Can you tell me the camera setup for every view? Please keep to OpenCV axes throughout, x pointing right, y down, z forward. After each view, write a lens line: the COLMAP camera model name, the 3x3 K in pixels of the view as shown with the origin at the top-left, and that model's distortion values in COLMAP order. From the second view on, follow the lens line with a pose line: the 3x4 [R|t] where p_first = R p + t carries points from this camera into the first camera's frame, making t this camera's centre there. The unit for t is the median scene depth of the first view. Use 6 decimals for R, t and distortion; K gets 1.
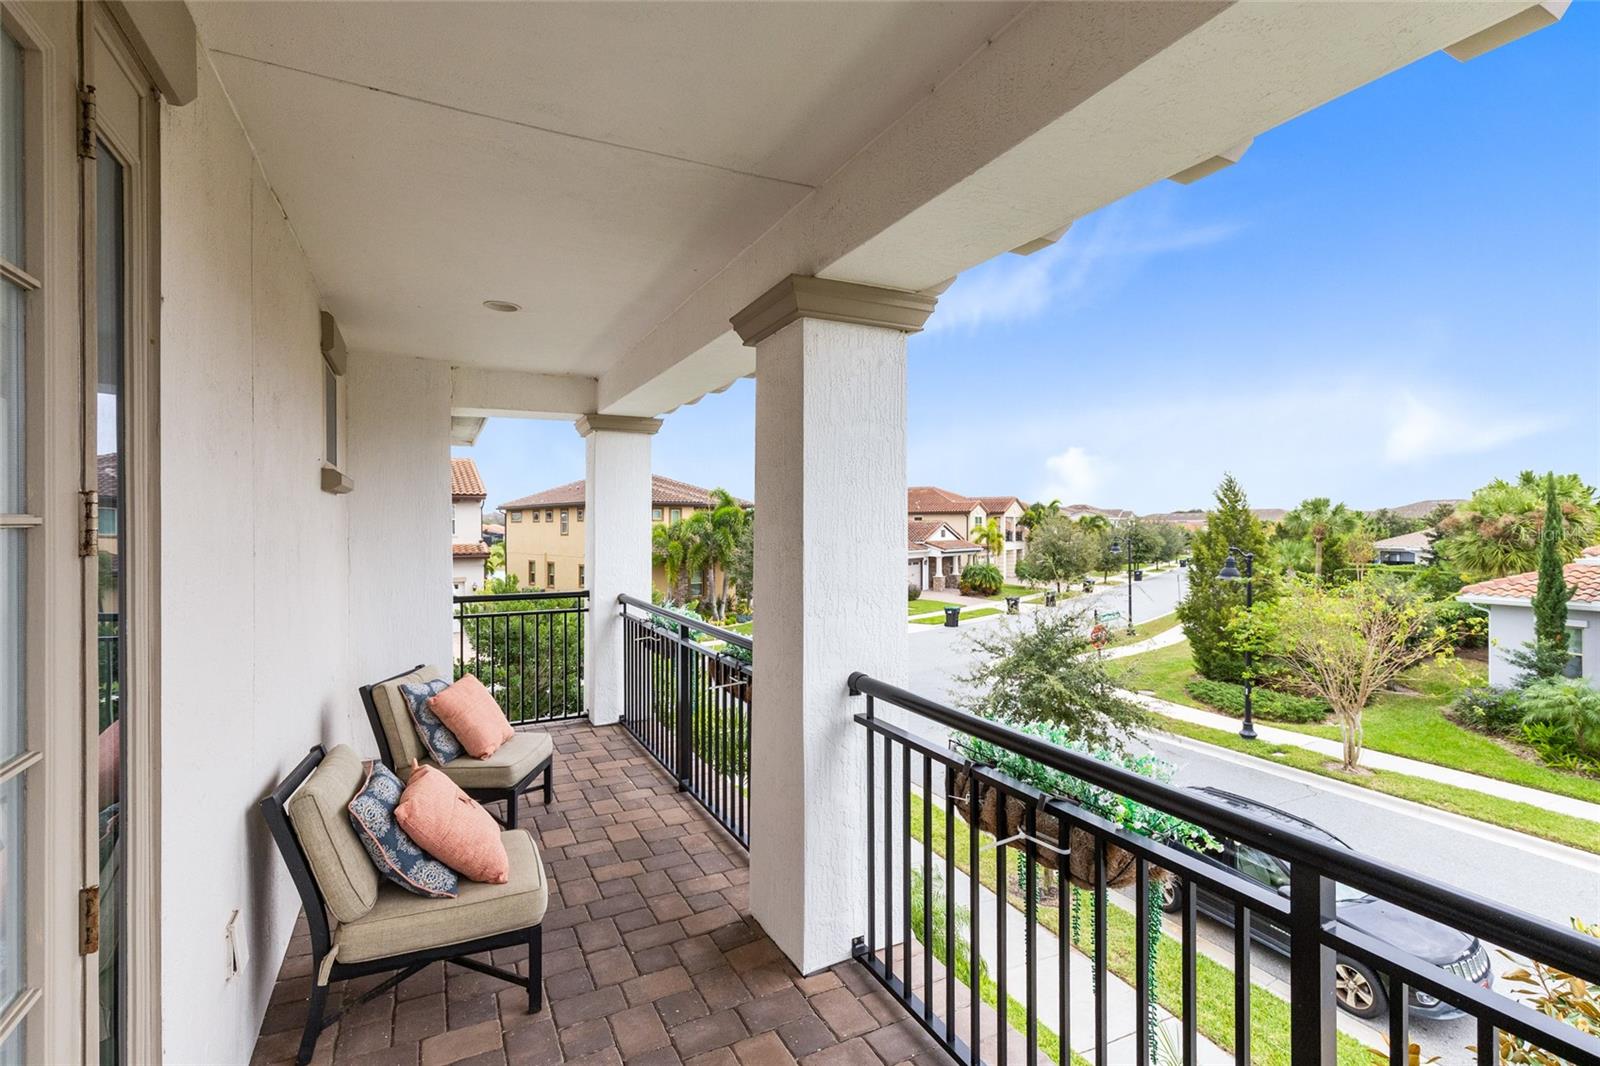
lens RADIAL K [[725.7, 0, 794.1], [0, 725.7, 522.7], [0, 0, 1]] dist [0.007097, -0.000394]
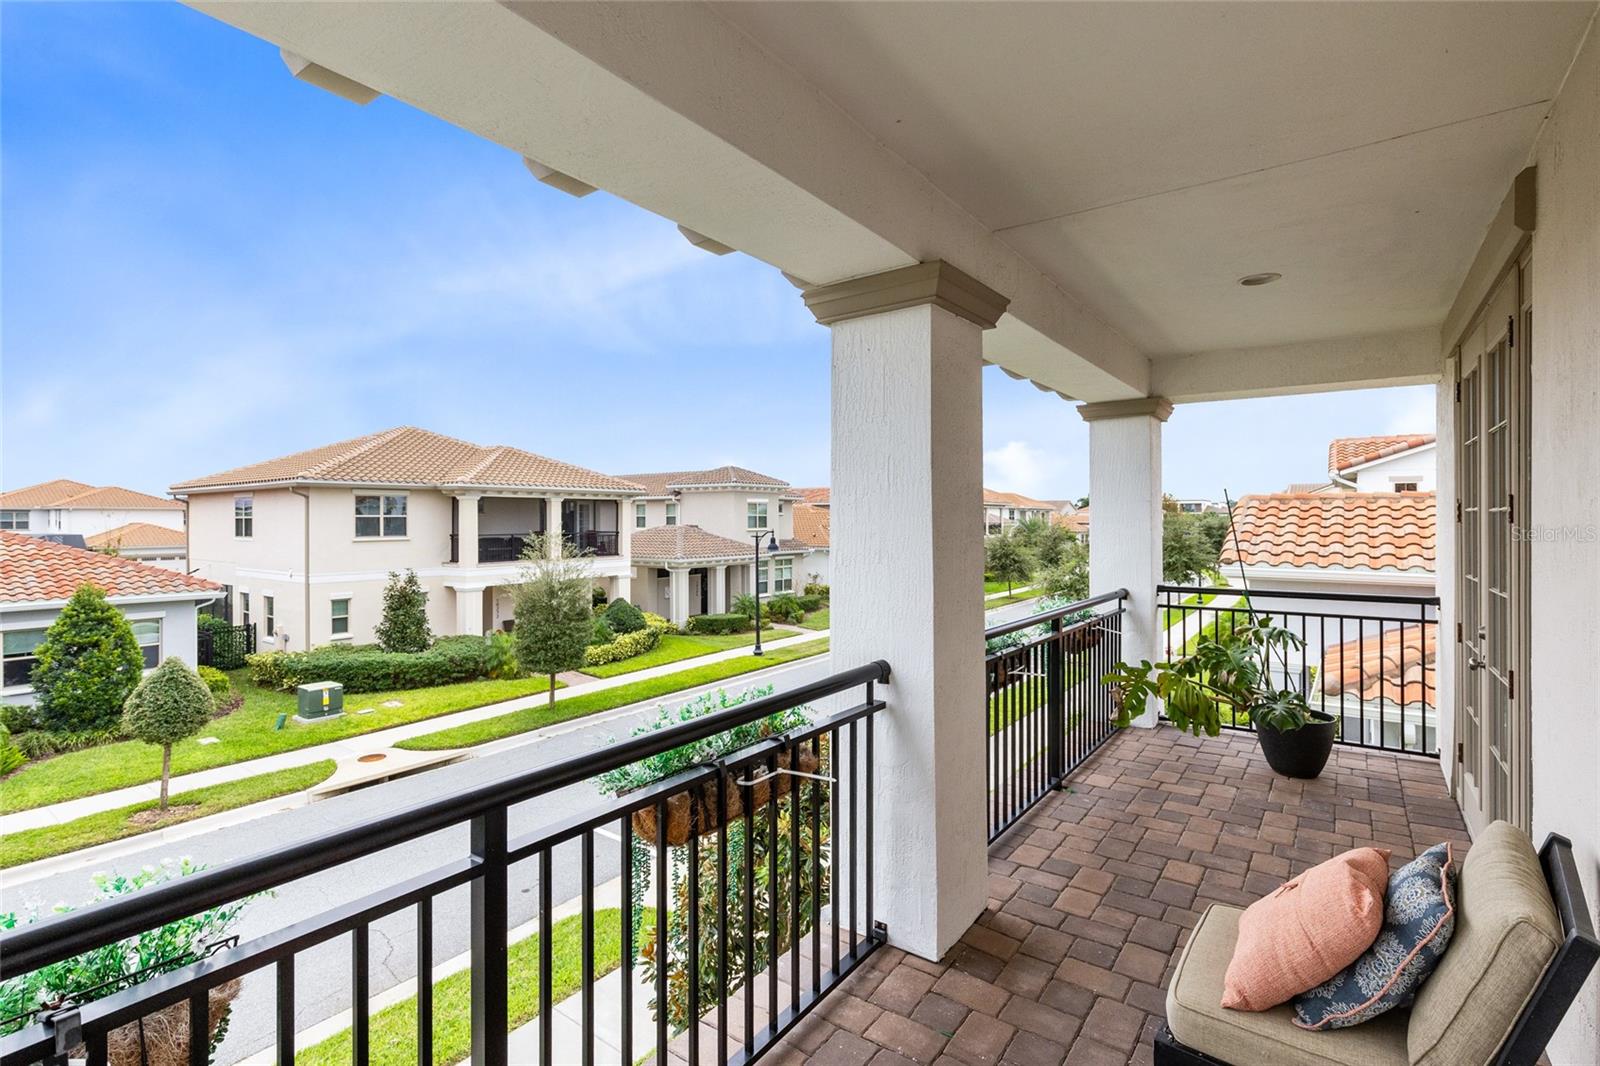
lens RADIAL K [[725.7, 0, 795.4], [0, 725.7, 525.0], [0, 0, 1]] dist [0.007097, -0.000394]
pose [[-0.433757, -0.009273, 0.900982, -0.765525], [0.003170, 0.999925, 0.011818, 0.002595], [-0.901024, 0.007982, -0.433695, 1.521041]]
